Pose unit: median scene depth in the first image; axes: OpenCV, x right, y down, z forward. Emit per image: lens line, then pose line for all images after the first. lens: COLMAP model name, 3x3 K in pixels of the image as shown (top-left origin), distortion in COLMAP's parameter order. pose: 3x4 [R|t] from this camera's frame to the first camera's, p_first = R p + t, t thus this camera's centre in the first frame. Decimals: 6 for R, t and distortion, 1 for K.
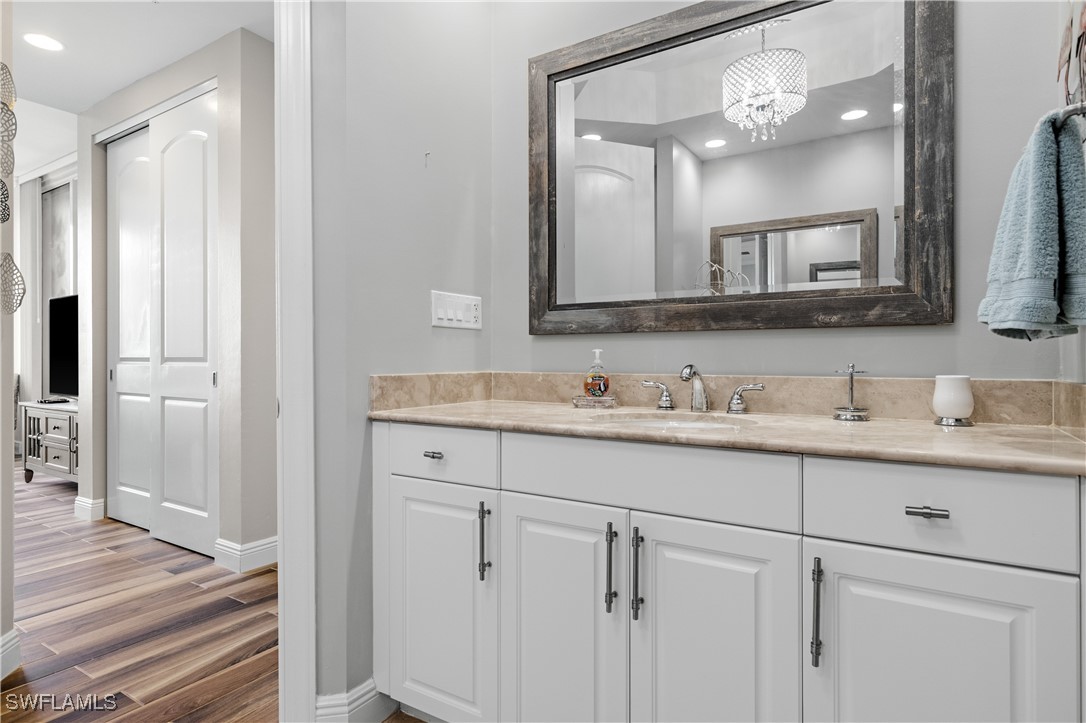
lens RADIAL K [[597.3, 0, 547.8], [0, 597.3, 357.2], [0, 0, 1]] dist [0.001960, -0.001994]
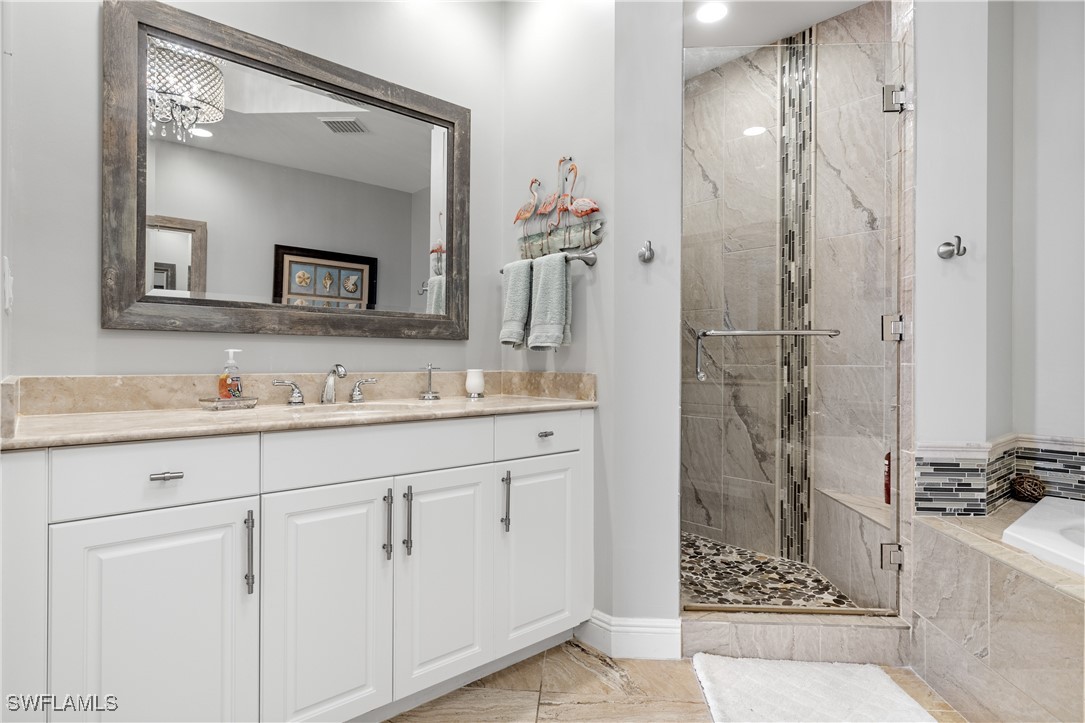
lens RADIAL K [[596.8, 0, 544.6], [0, 596.8, 360.2], [0, 0, 1]] dist [0.001960, -0.001994]
pose [[0.258886, 0.003074, 0.965903, -0.727375], [-0.004962, 0.999986, -0.001852, 0.003805], [-0.965895, -0.004313, 0.258898, 0.251535]]
